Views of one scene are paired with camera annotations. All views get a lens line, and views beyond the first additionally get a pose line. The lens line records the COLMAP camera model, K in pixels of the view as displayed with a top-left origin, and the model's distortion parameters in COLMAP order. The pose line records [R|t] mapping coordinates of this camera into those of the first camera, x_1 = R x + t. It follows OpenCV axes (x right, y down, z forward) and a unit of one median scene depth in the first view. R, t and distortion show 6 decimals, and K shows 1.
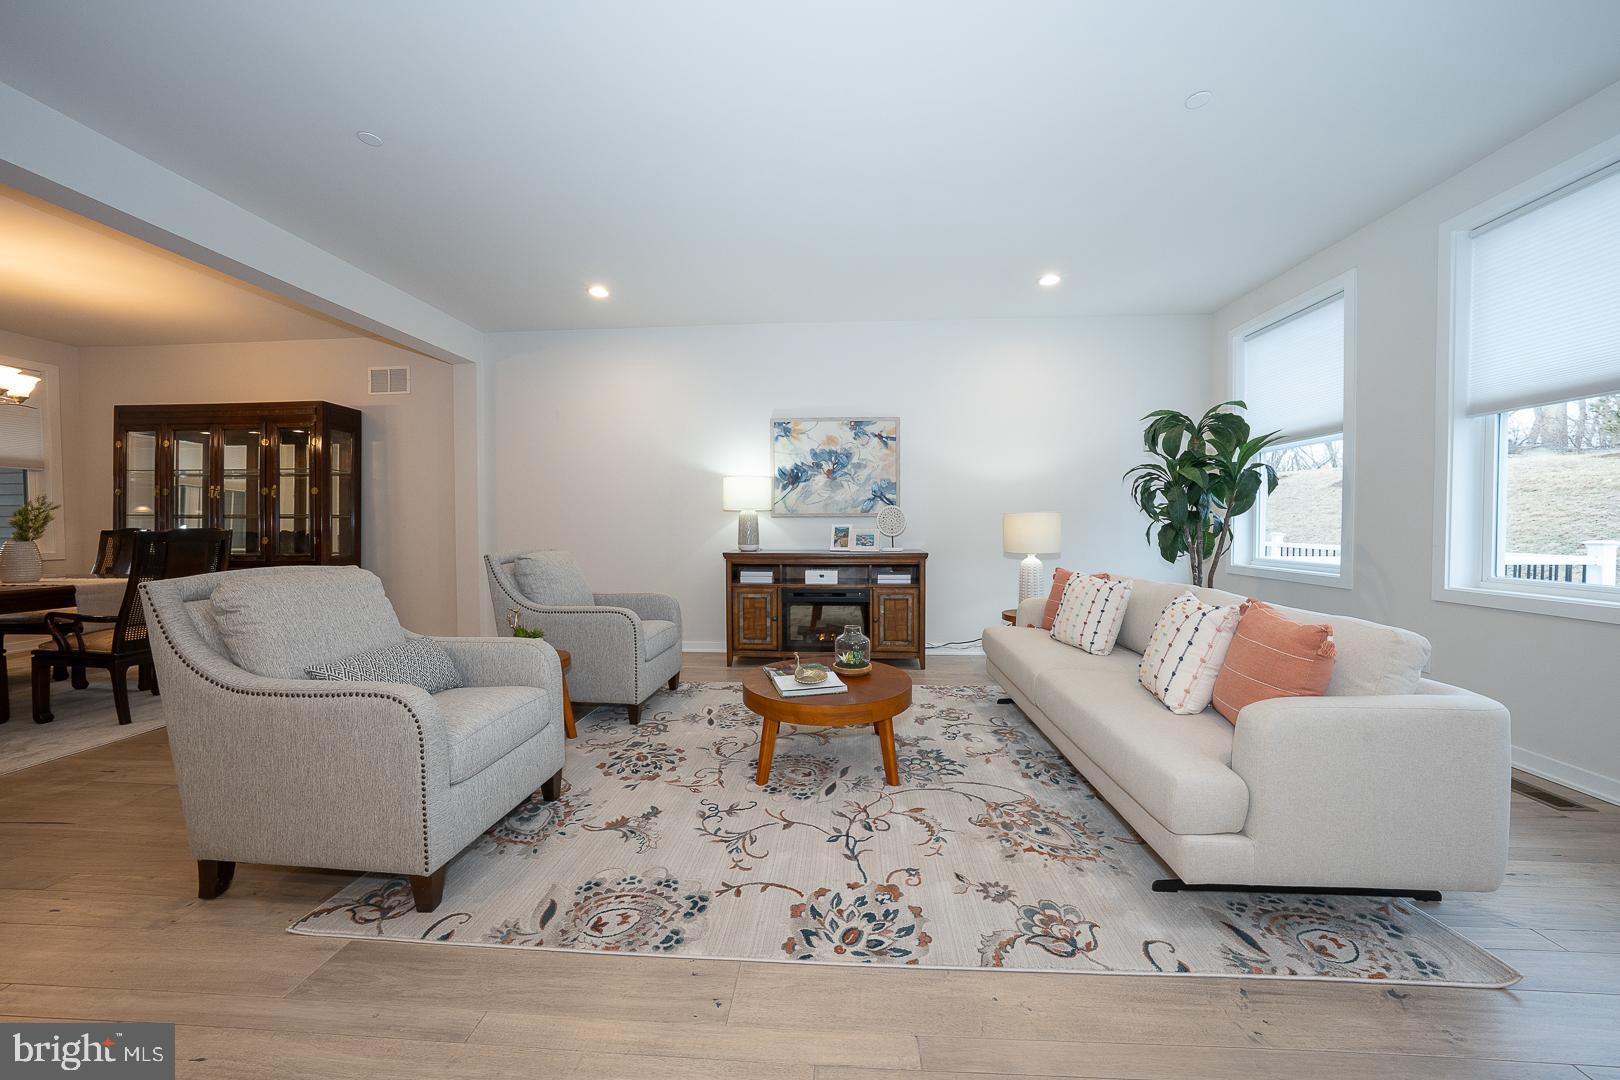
lens RADIAL K [[558.2, 0, 810.9], [0, 558.2, 533.6], [0, 0, 1]] dist [-0.001251, 0.000331]
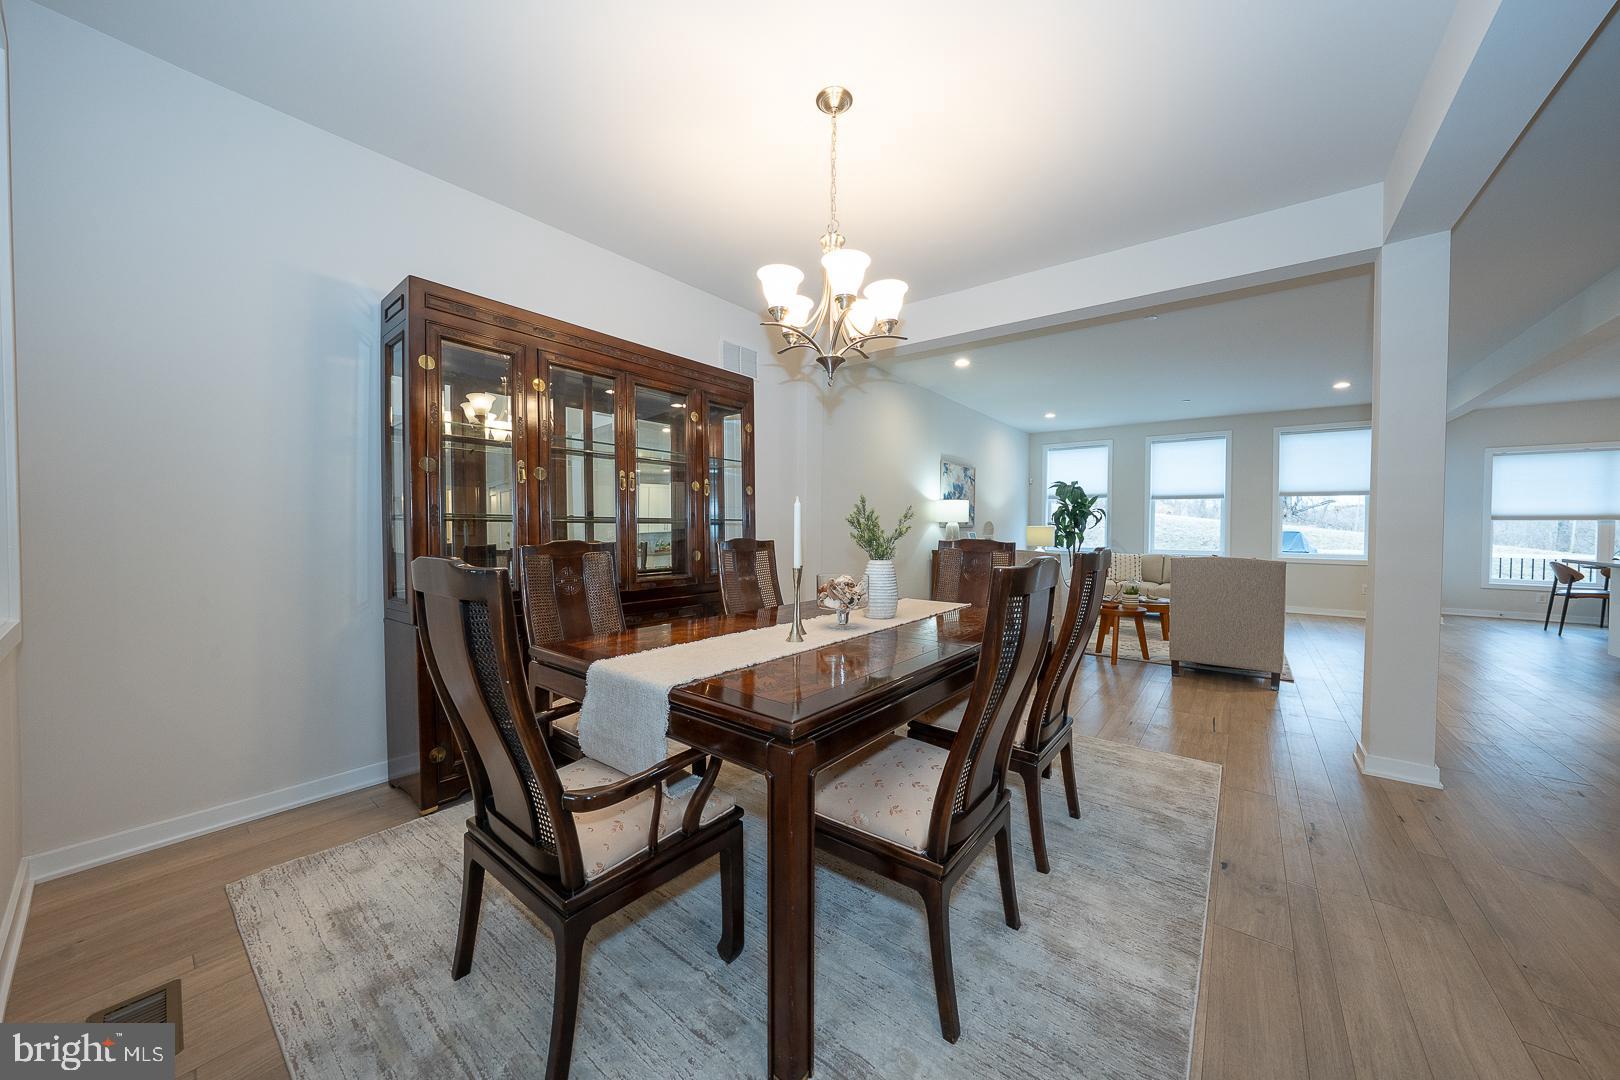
lens RADIAL K [[558.2, 0, 810.5], [0, 558.2, 537.0], [0, 0, 1]] dist [-0.001251, 0.000331]
pose [[0.554904, -0.009760, 0.831857, -1.491741], [0.000655, 0.999936, 0.011295, -0.019138], [-0.831914, -0.005723, 0.554875, 0.476635]]
